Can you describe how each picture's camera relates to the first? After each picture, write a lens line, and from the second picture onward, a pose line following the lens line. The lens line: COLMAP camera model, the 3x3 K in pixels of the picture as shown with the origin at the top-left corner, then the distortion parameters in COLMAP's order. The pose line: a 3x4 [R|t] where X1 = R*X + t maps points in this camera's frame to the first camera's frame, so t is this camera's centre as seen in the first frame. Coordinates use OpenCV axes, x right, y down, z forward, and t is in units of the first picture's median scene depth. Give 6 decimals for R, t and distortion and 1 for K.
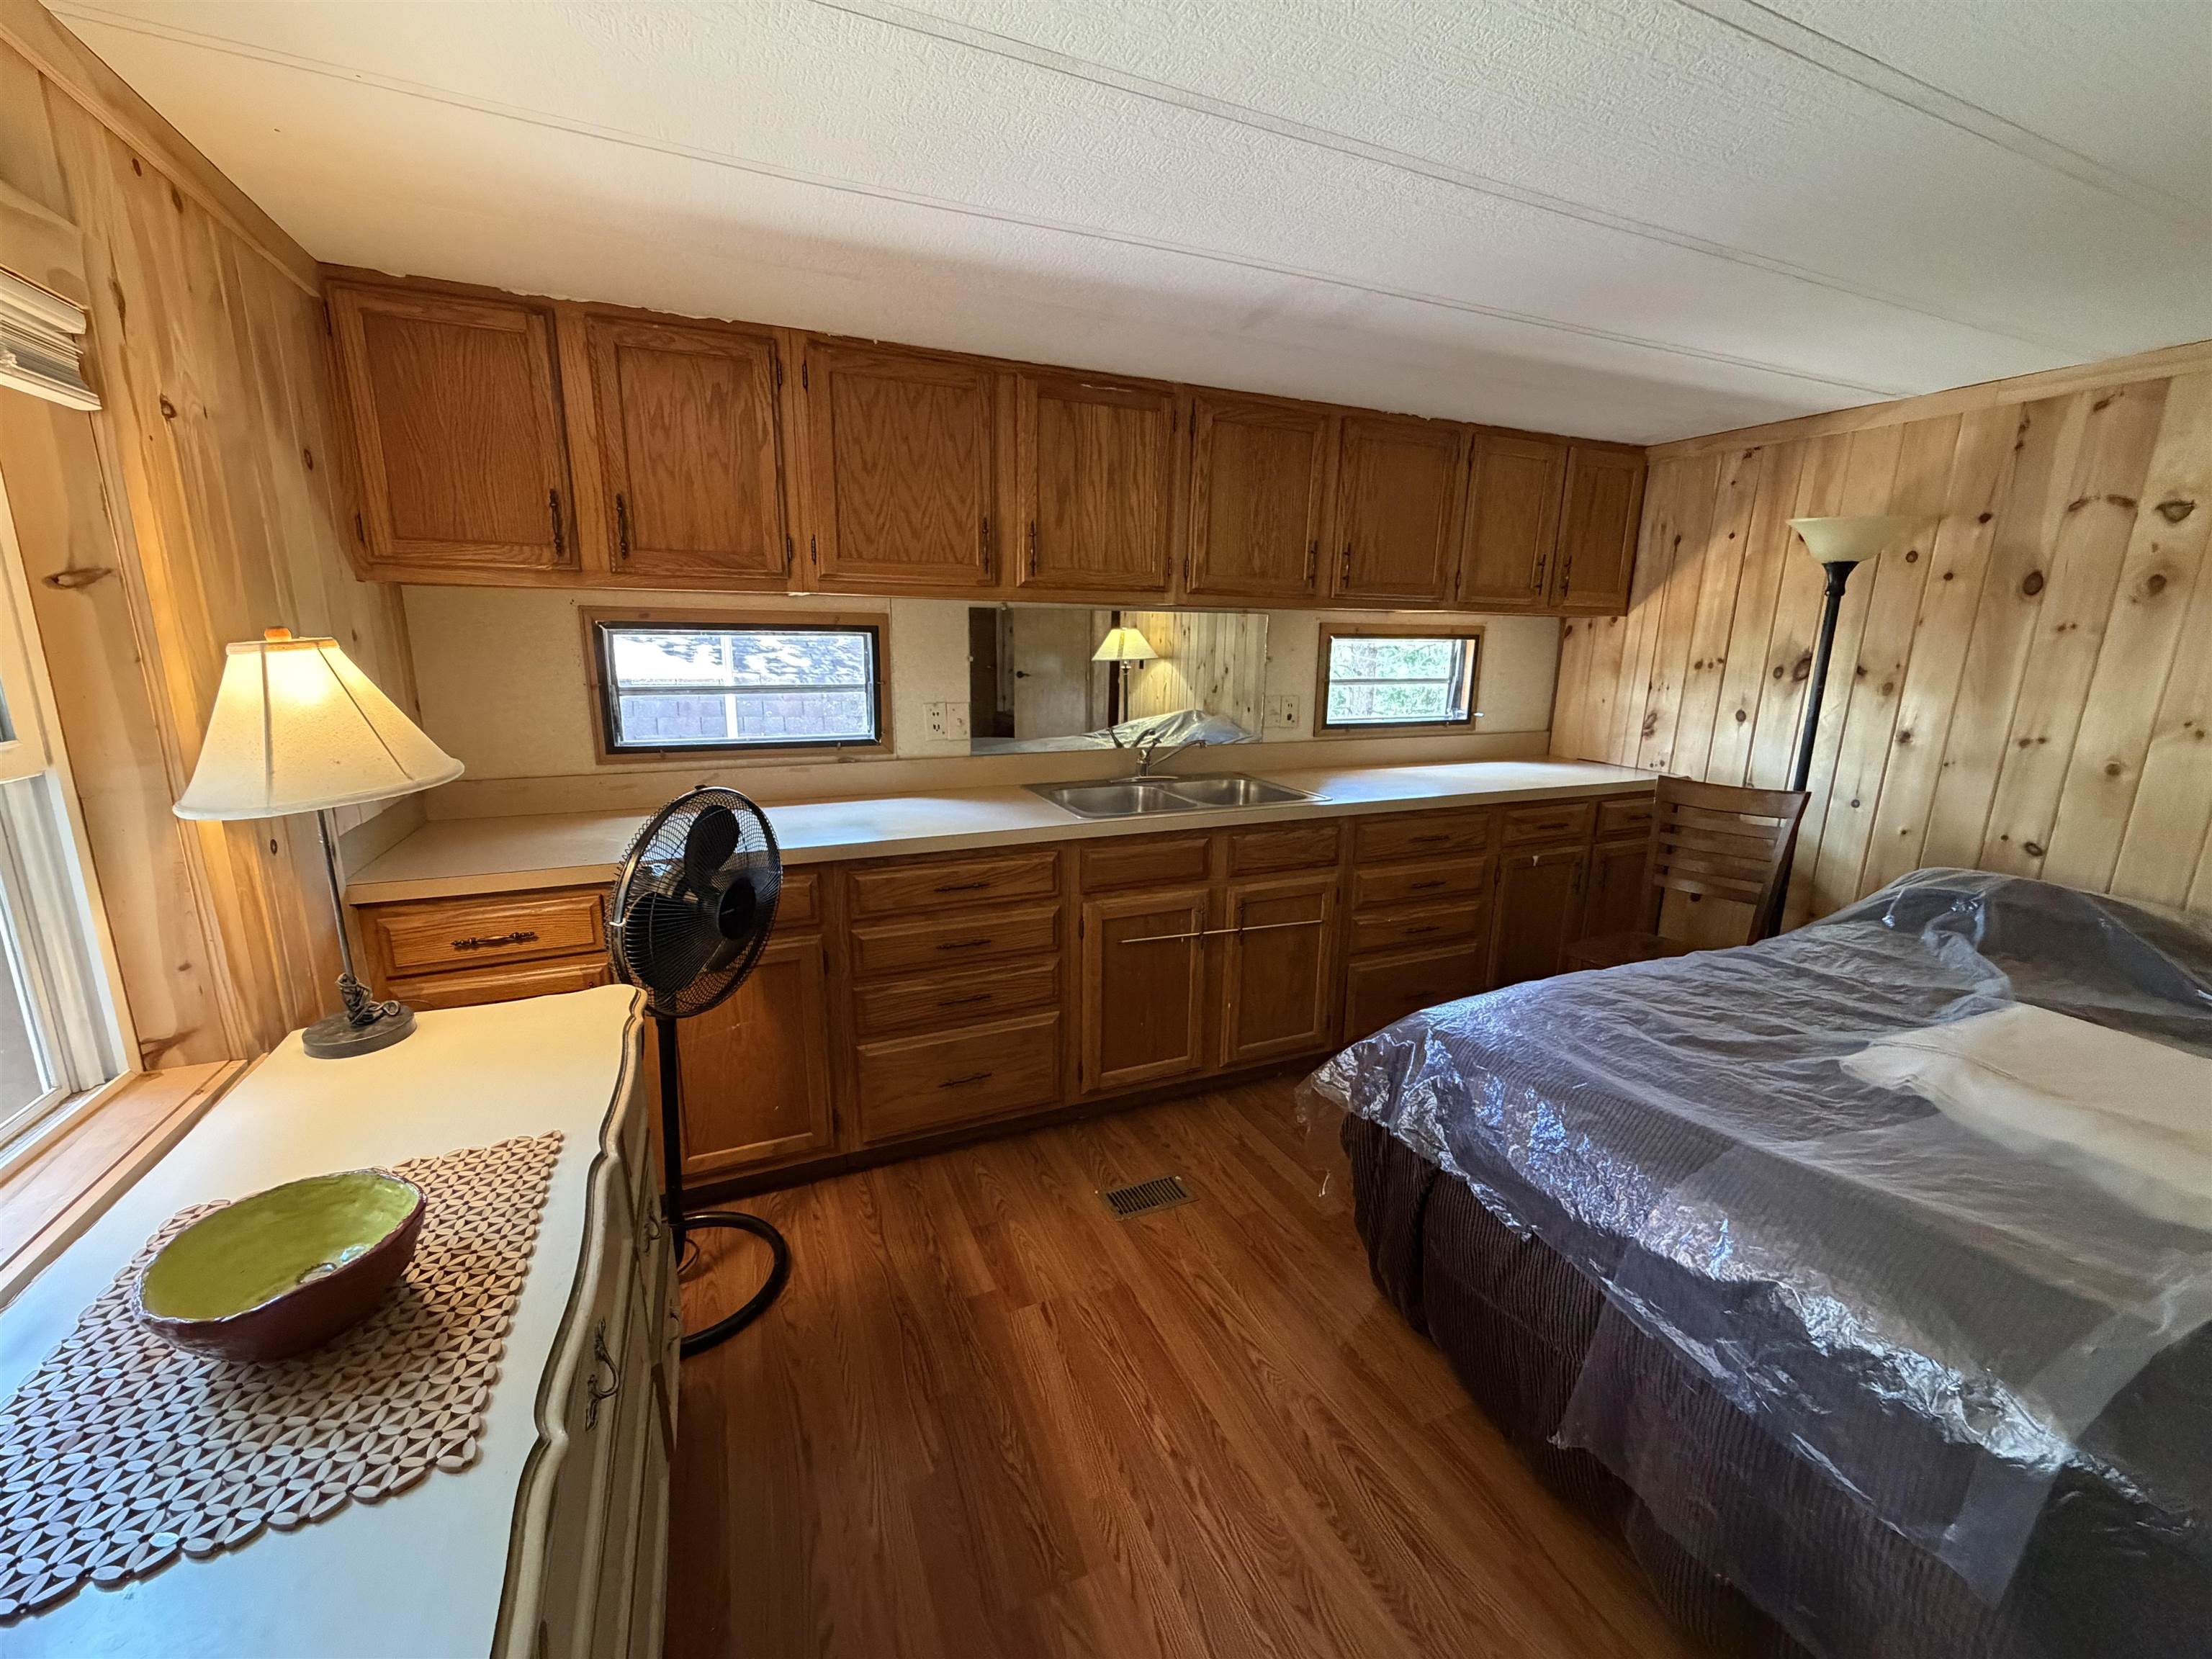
lens RADIAL K [[881.3, 0, 1107.5], [0, 881.3, 831.3], [0, 0, 1]] dist [-0.000394, 0.000106]
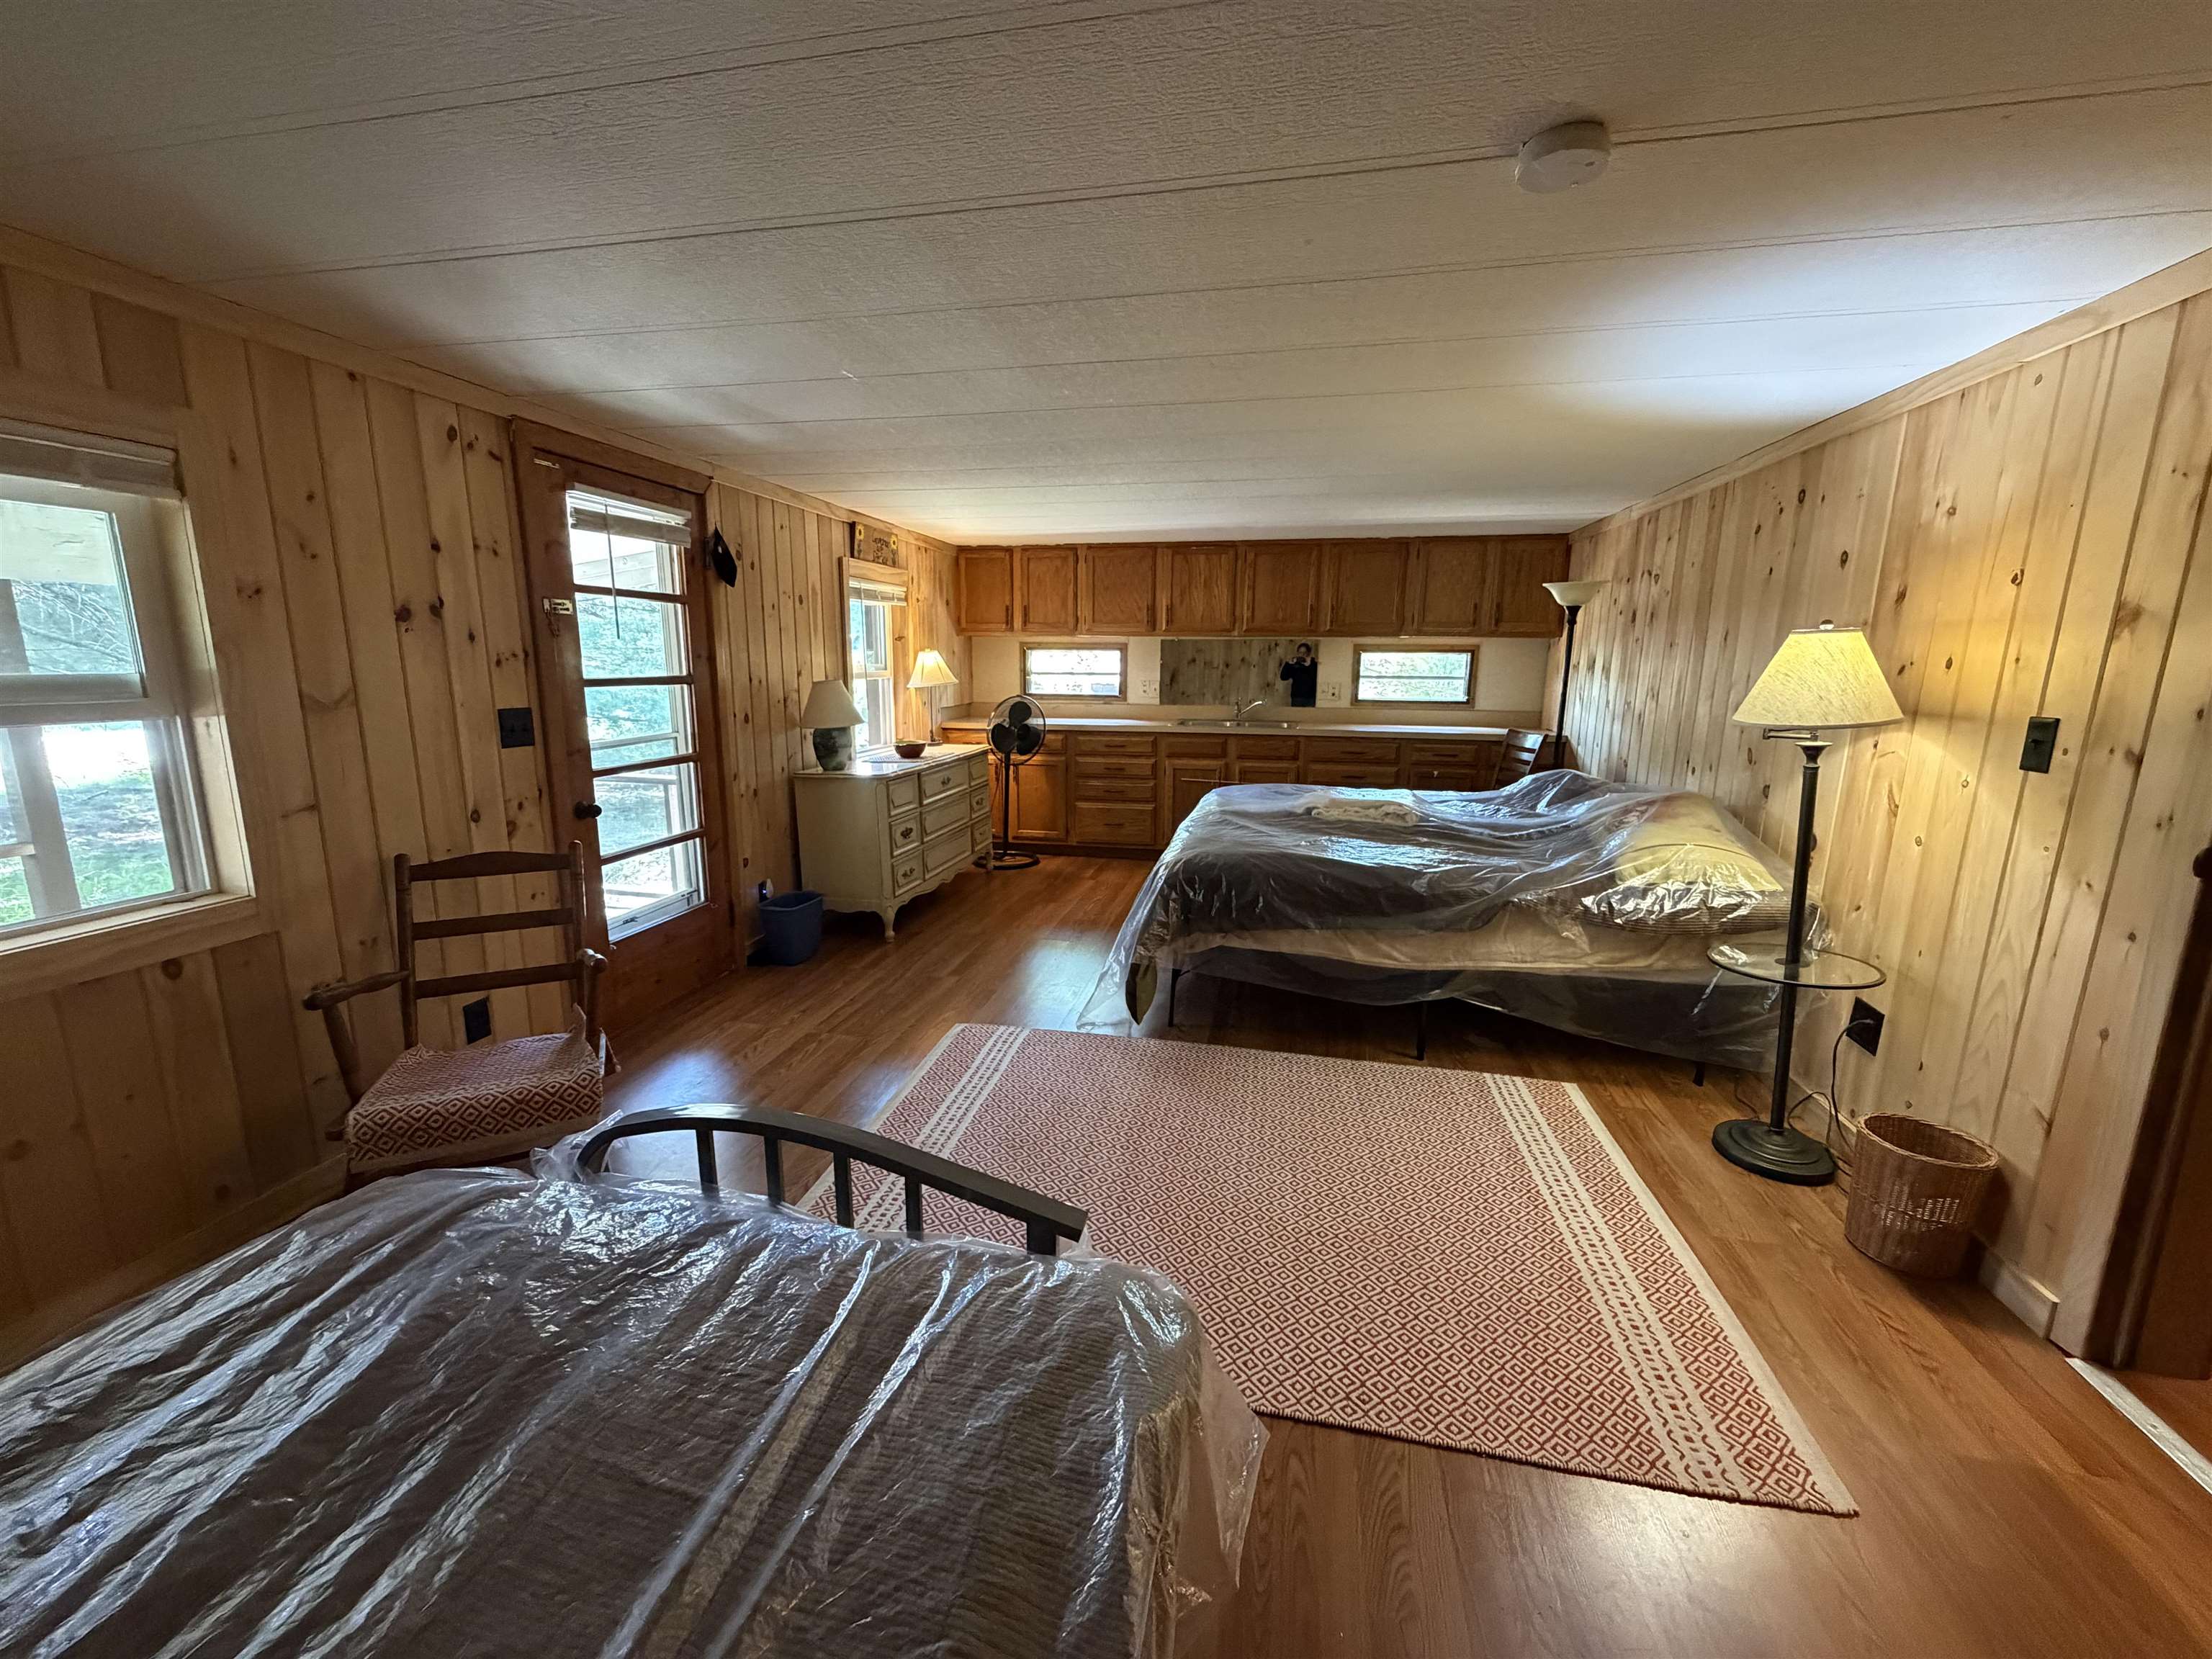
lens RADIAL K [[881.3, 0, 1112.0], [0, 881.3, 822.2], [0, 0, 1]] dist [-0.000394, 0.000106]
pose [[0.818487, 0.100039, -0.565748, 1.246808], [-0.123467, 0.992344, -0.003151, 0.278712], [0.561101, 0.072430, 0.824572, -1.074843]]
